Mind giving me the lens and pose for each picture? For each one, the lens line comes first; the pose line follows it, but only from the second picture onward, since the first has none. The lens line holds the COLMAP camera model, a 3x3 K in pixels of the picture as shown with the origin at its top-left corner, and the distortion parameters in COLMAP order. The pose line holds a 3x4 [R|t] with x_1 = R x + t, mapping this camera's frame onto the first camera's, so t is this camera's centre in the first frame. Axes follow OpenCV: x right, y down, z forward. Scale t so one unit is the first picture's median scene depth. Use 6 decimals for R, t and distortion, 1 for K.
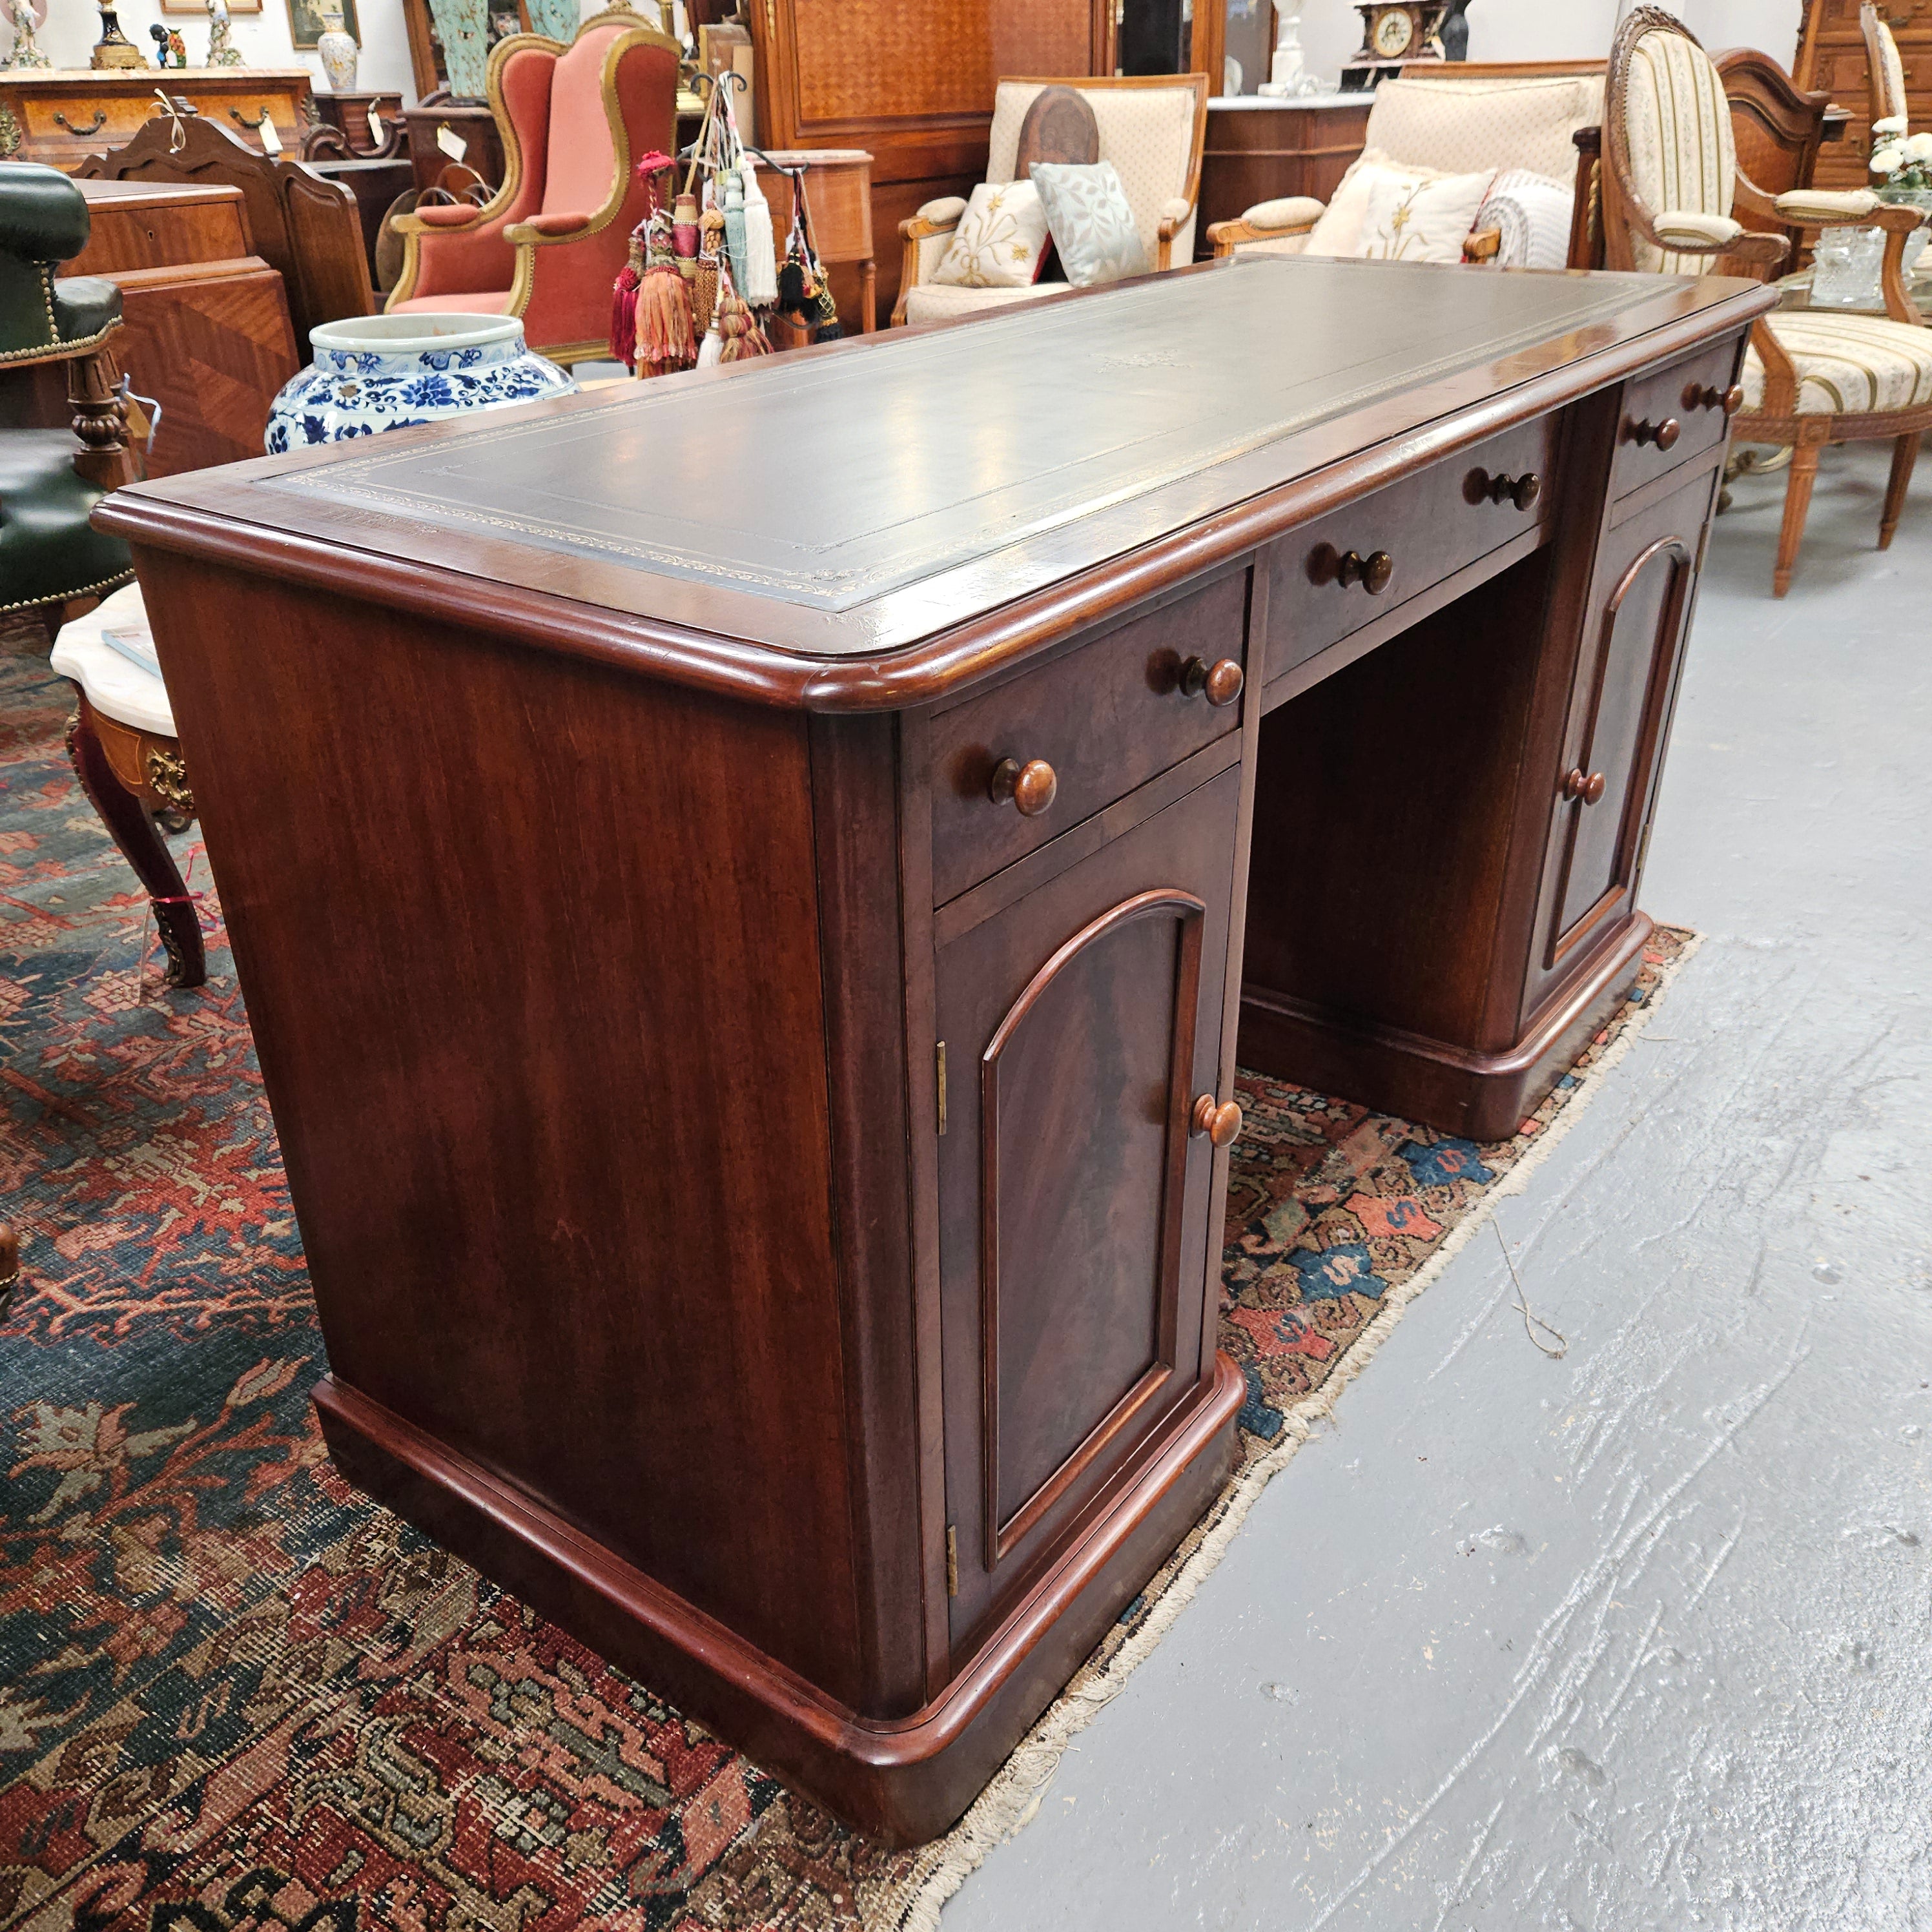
lens RADIAL K [[1728.4, 0, 936.9], [0, 1728.4, 963.3], [0, 0, 1]] dist [0.066852, -0.064203]
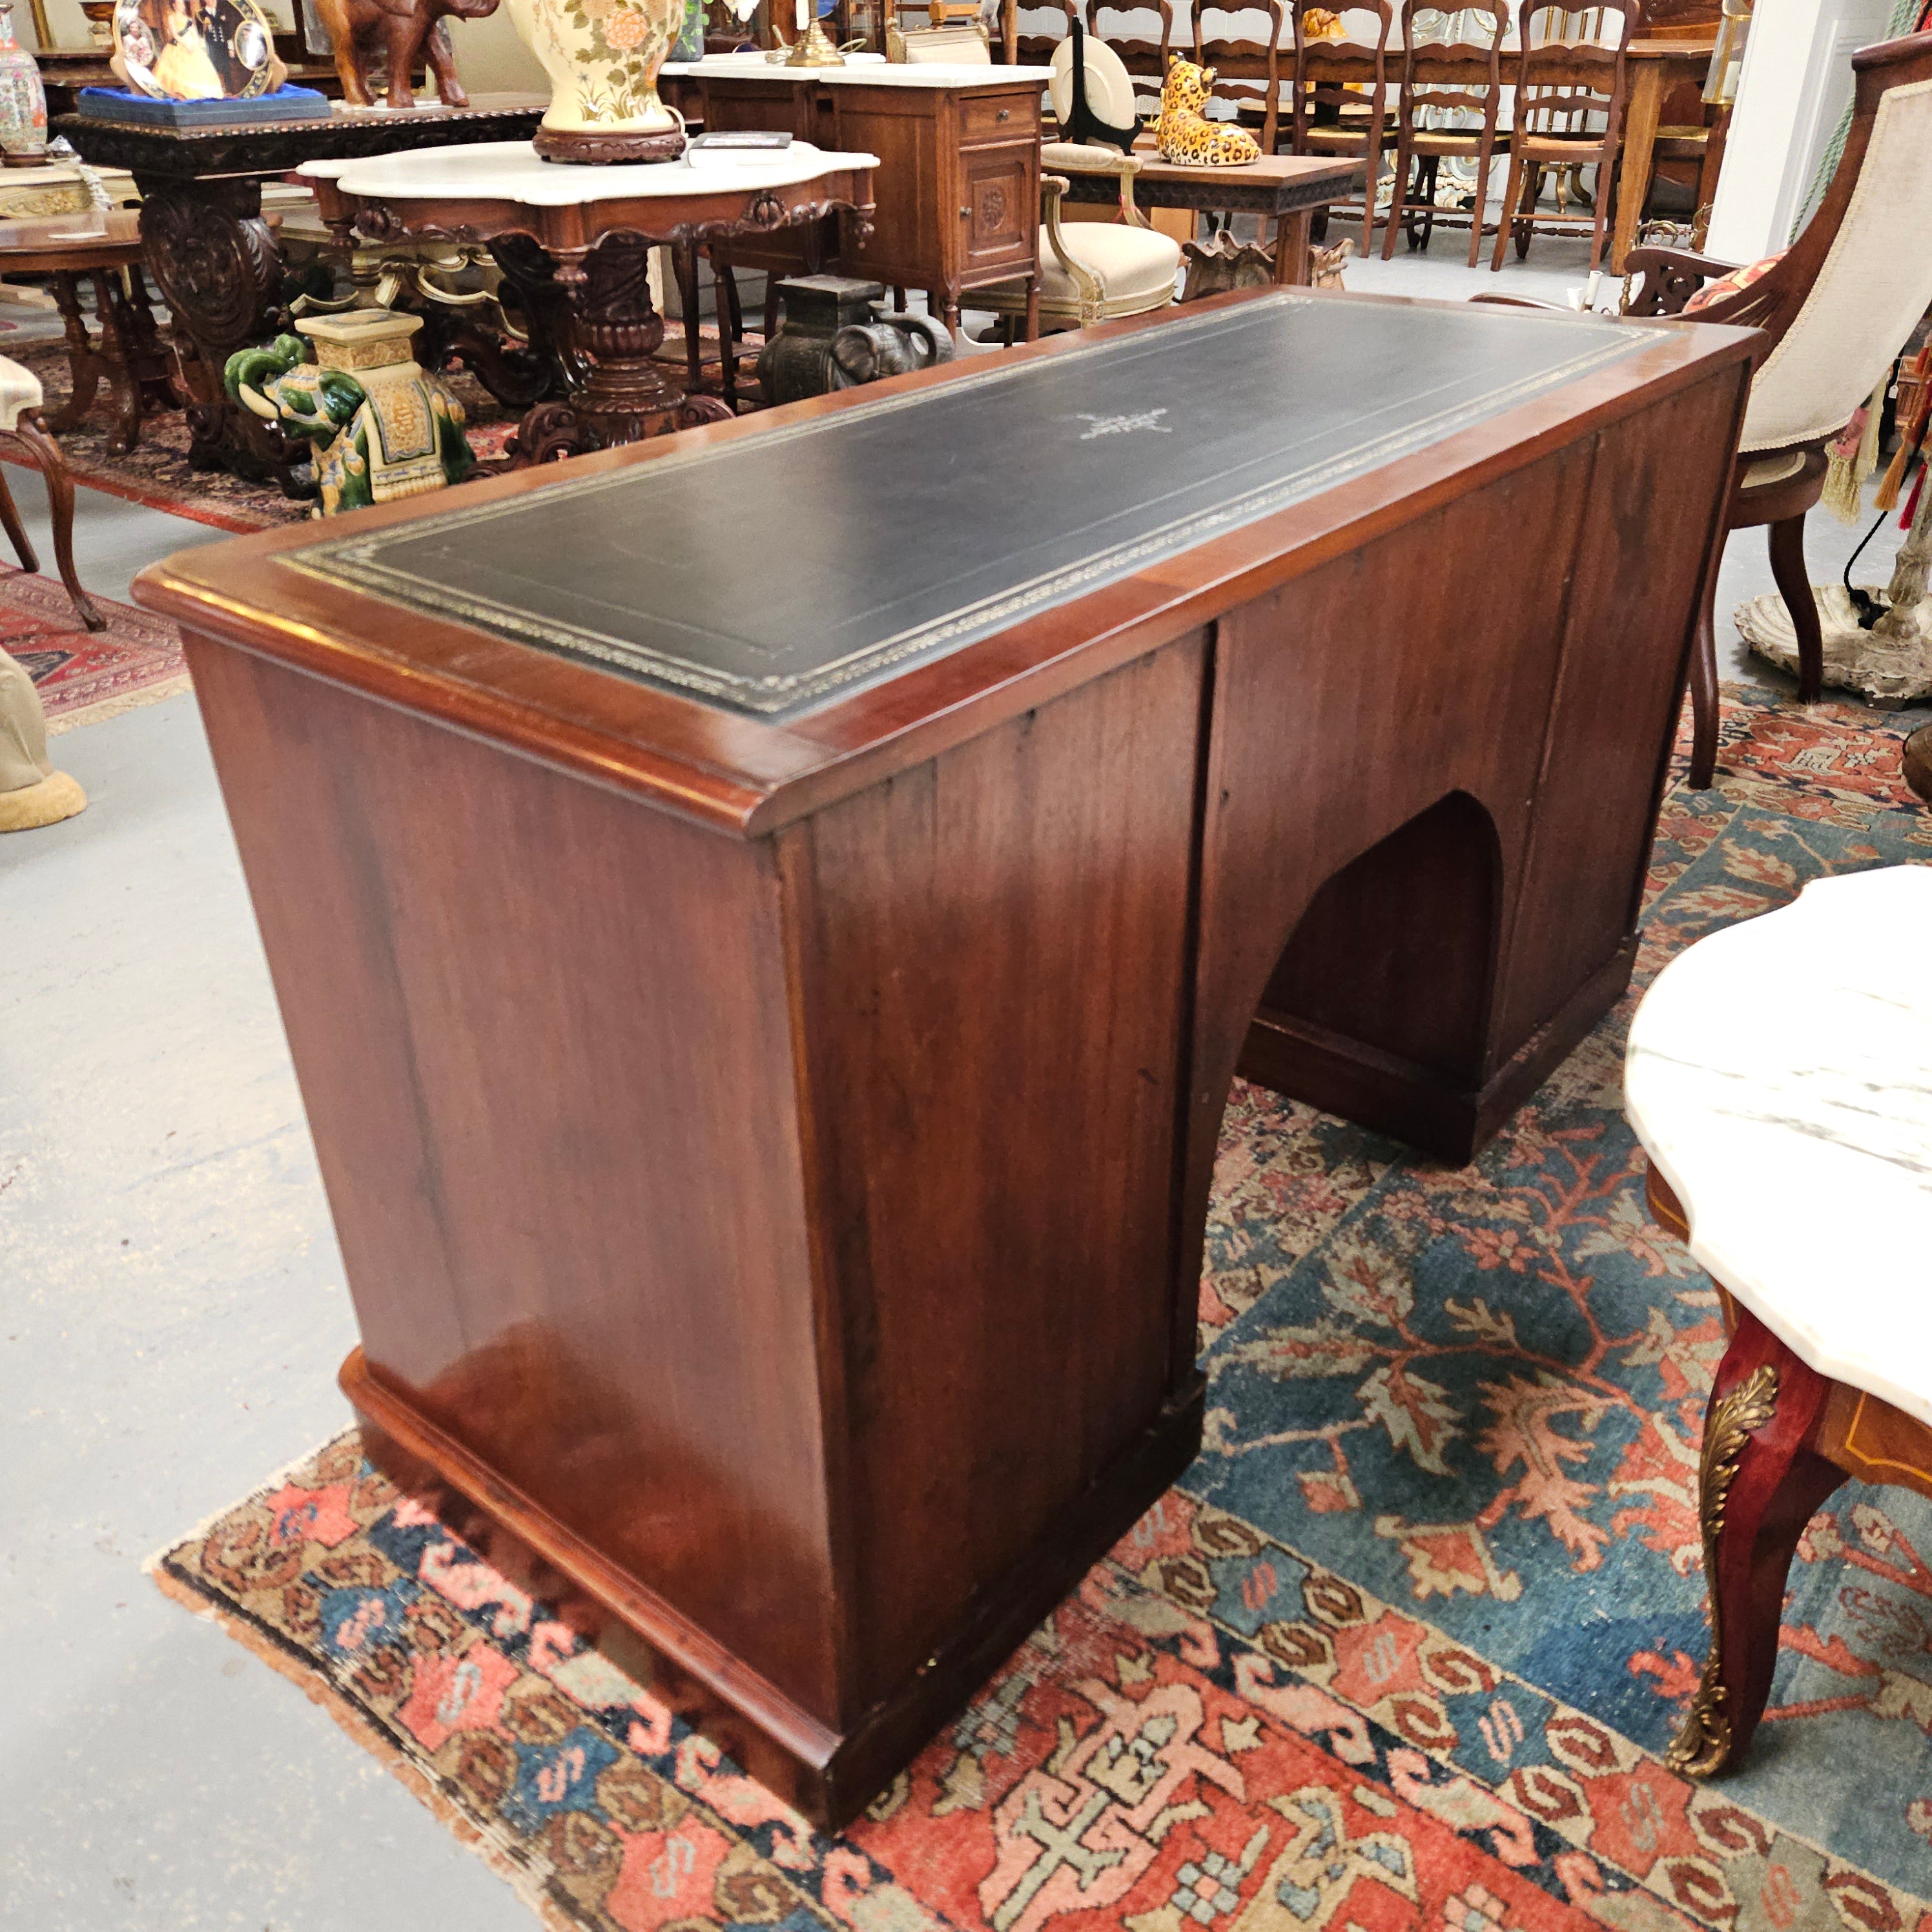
lens RADIAL K [[1728.4, 0, 974.3], [0, 1728.4, 953.4], [0, 0, 1]] dist [0.066852, -0.064203]
pose [[-0.998954, 0.011506, 0.044263, 0.134134], [0.043577, 0.533185, 0.844876, -0.862412], [-0.013880, 0.845921, -0.533128, 1.484621]]
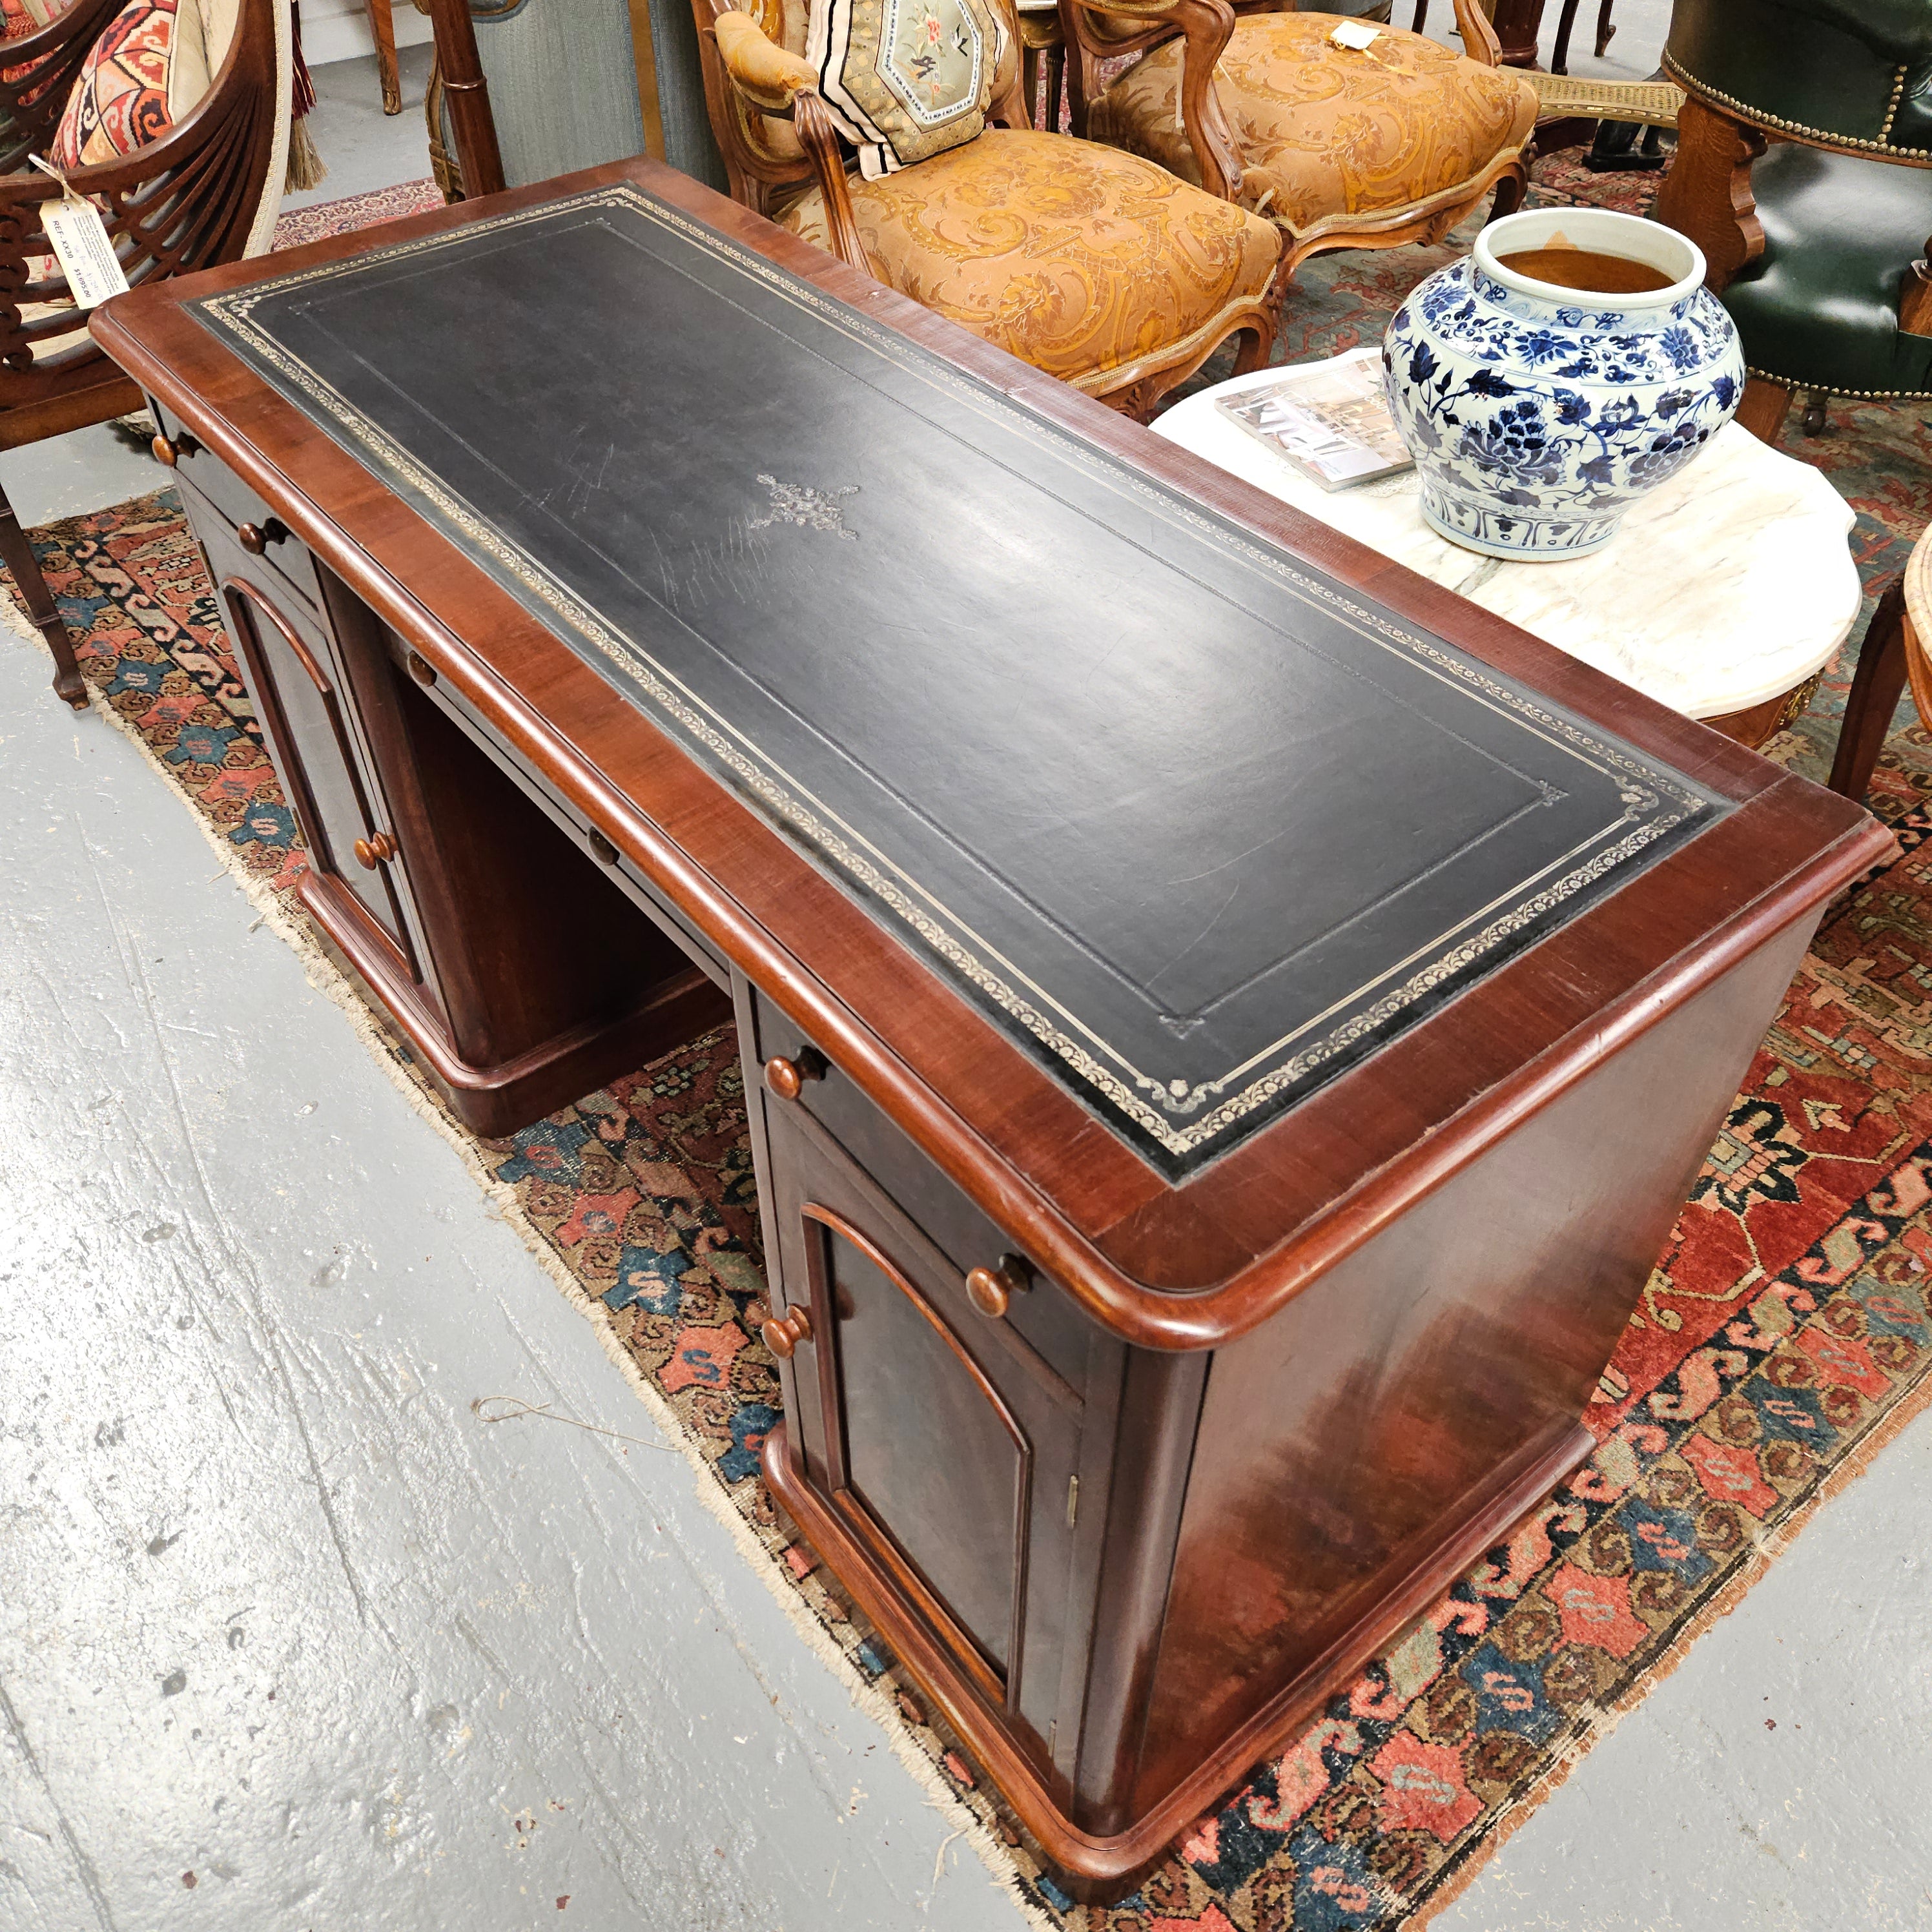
lens RADIAL K [[1728.4, 0, 959.5], [0, 1728.4, 944.4], [0, 0, 1]] dist [0.066852, -0.064203]
pose [[-0.237543, 0.687401, -0.686333, 0.745029], [-0.452796, 0.546742, 0.704307, -0.751723], [0.859388, 0.478073, 0.181378, 0.824433]]
